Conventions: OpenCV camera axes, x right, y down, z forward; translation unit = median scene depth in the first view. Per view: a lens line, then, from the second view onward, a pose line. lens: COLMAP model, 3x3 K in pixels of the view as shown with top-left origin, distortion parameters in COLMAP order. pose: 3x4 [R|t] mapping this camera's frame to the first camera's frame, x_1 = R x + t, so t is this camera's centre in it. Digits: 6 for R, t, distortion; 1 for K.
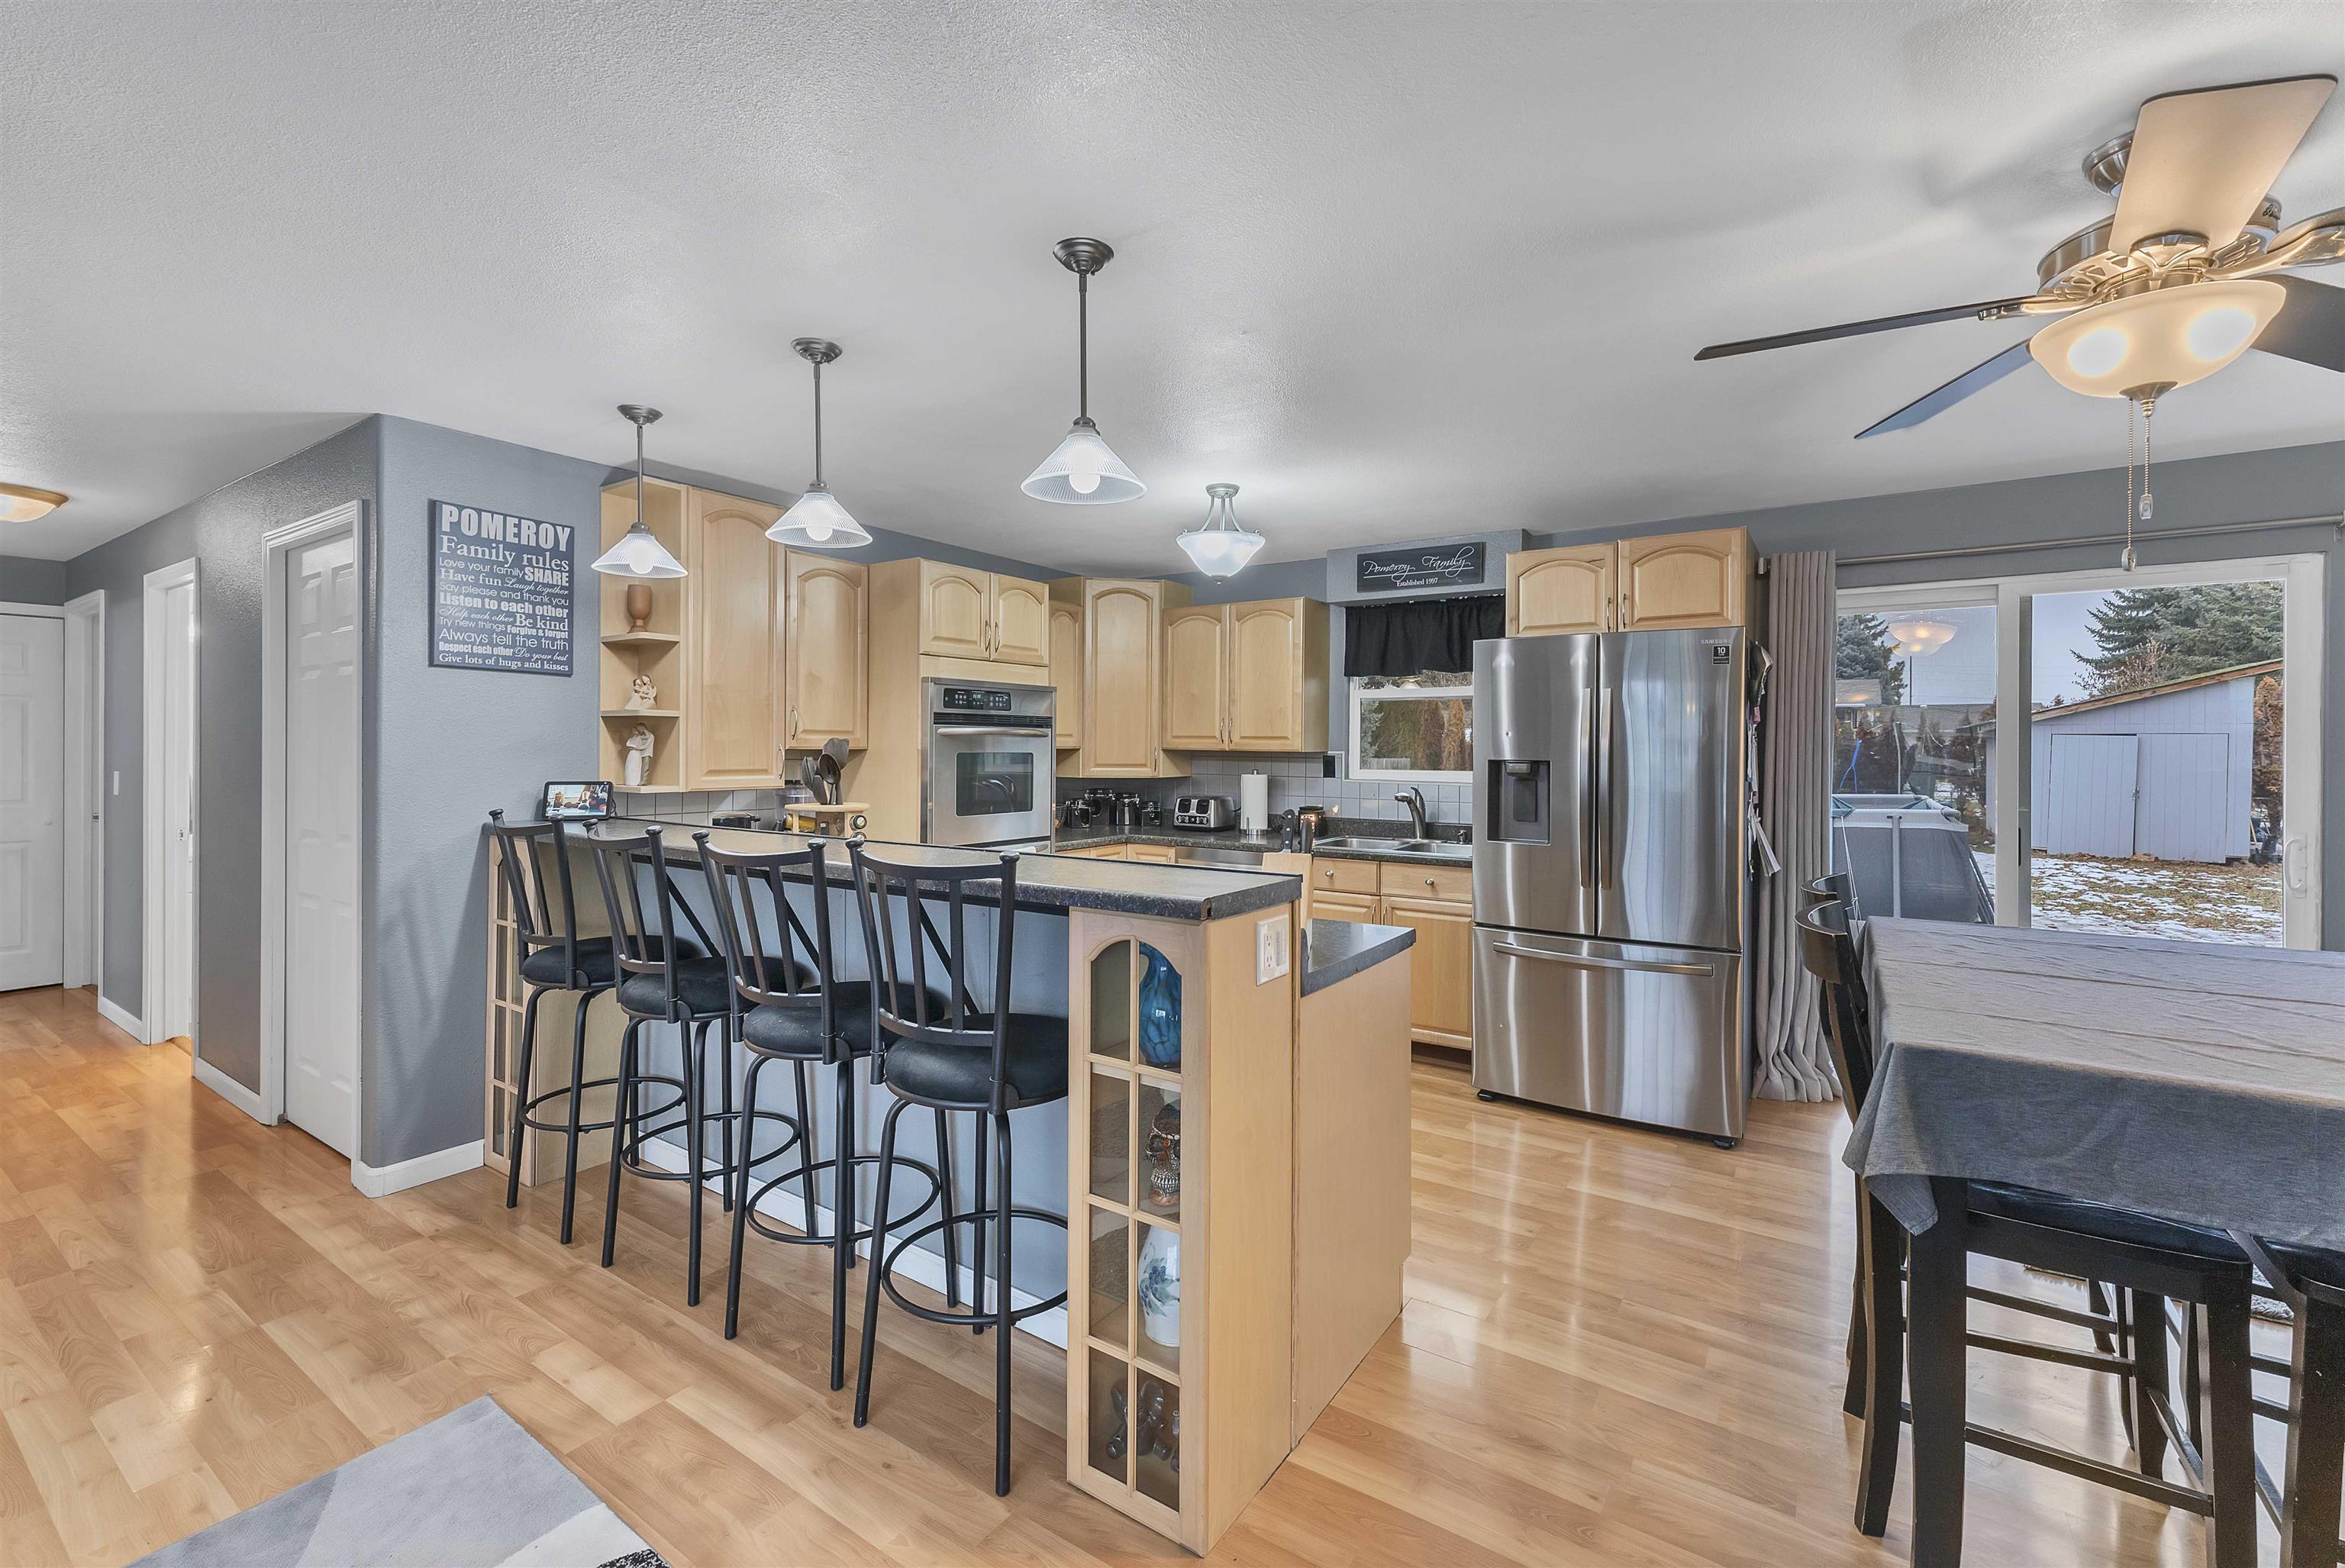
lens RADIAL K [[982.4, 0, 1176.5], [0, 982.4, 745.2], [0, 0, 1]] dist [0.002499, -0.000053]
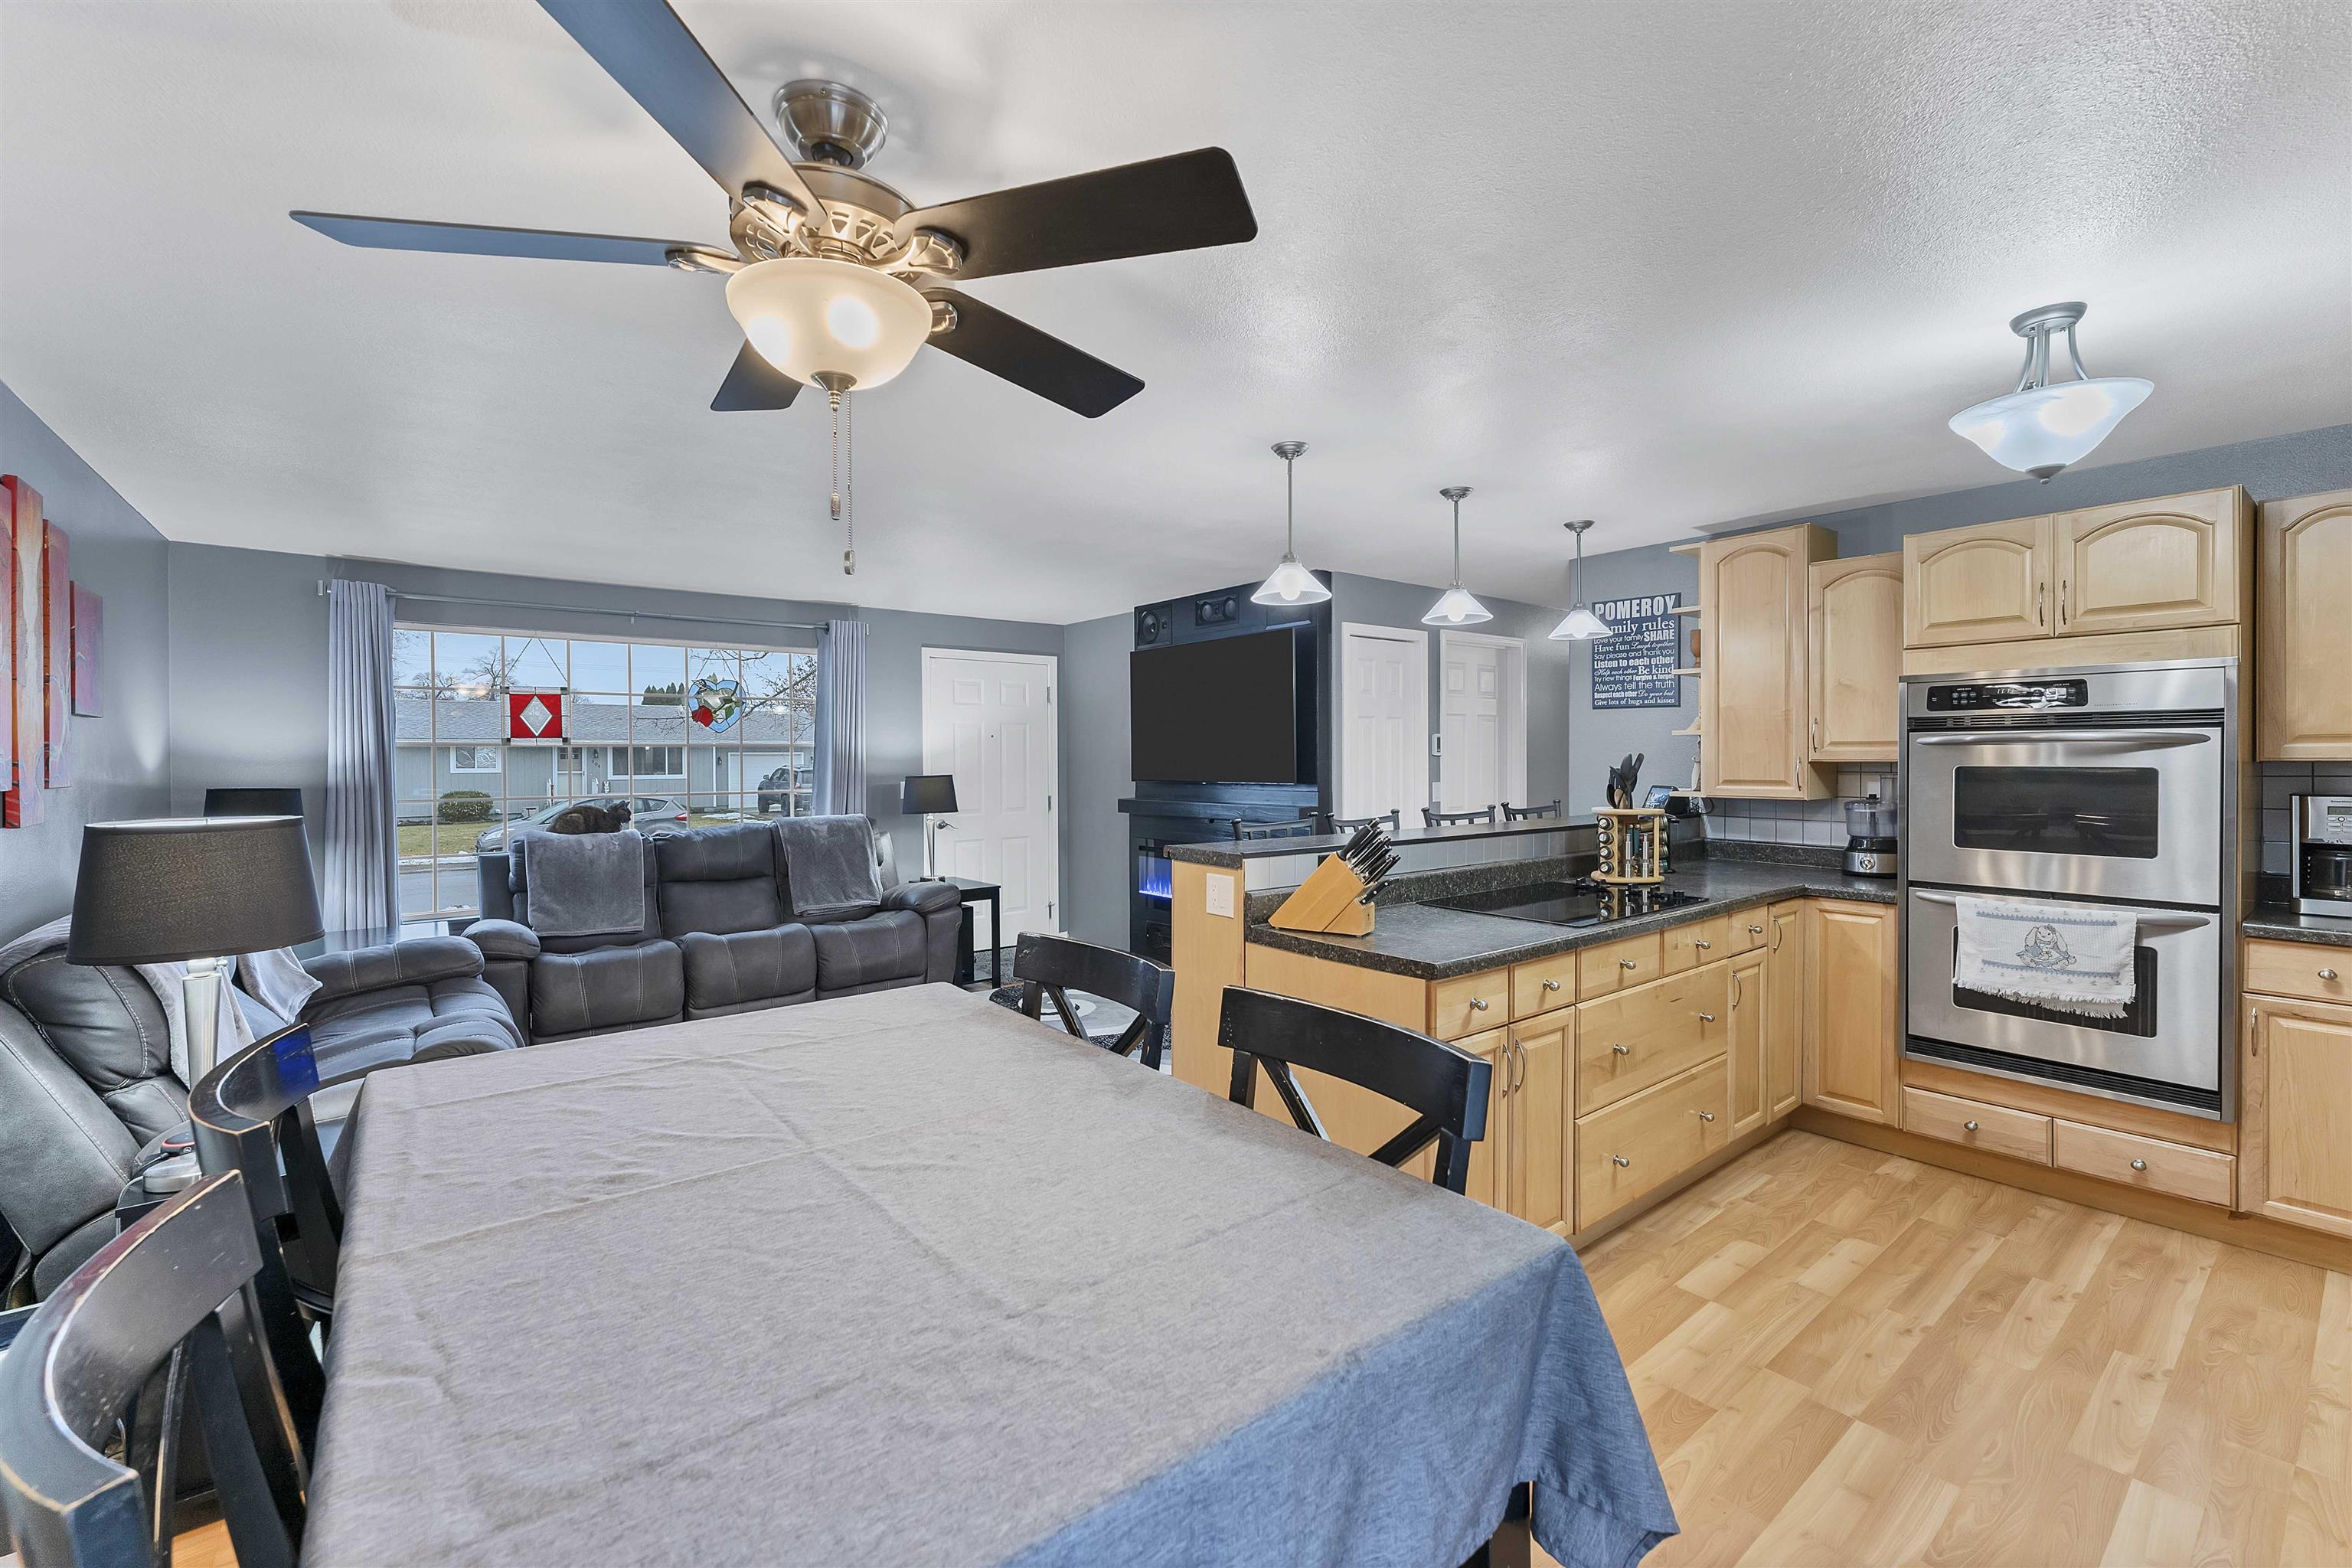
lens RADIAL K [[979.0, 0, 1178.8], [0, 979.0, 768.3], [0, 0, 1]] dist [0.002778, 0.000631]
pose [[-0.304750, 0.007681, -0.952401, 0.821034], [0.004844, 0.999967, 0.006515, 0.000990], [0.952420, -0.002628, -0.304777, 0.742111]]
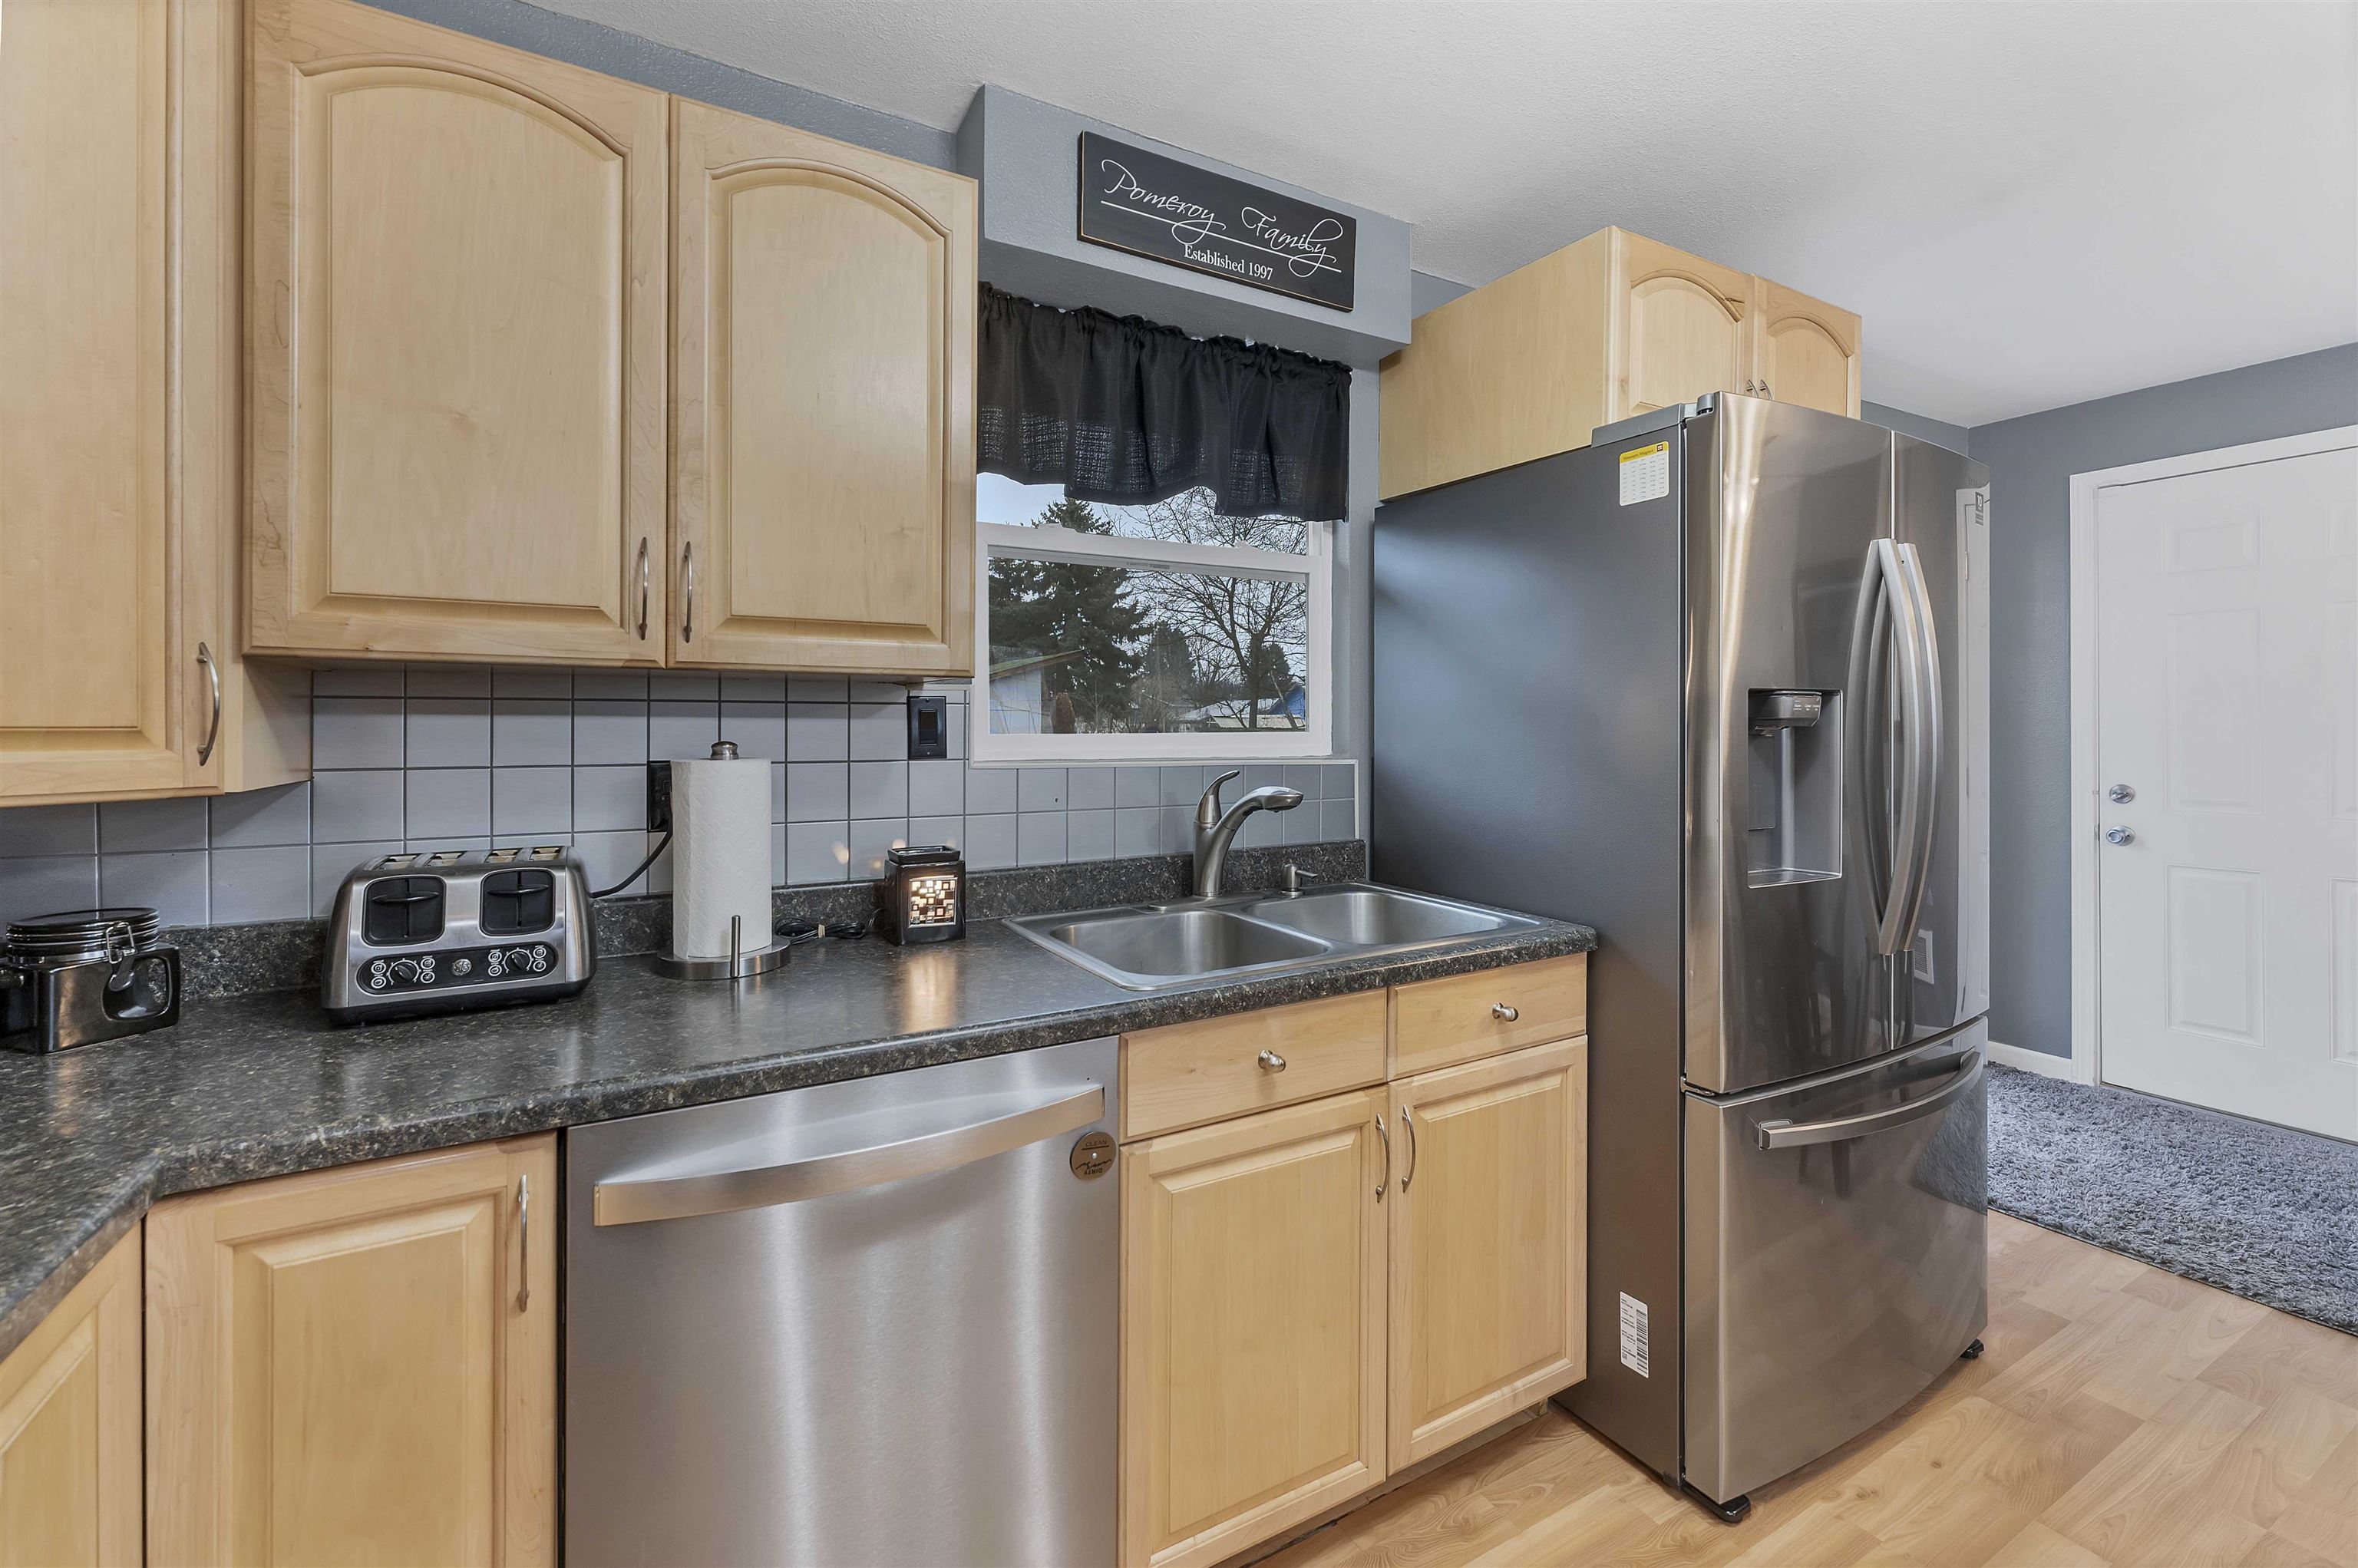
lens RADIAL K [[995.4, 0, 1185.4], [0, 995.4, 727.5], [0, 0, 1]] dist [-0.000557, -0.000061]
pose [[0.449997, -0.007145, 0.893001, -0.172454], [0.006125, 0.999969, 0.004914, 0.029808], [-0.893009, 0.003259, 0.450027, 1.113109]]
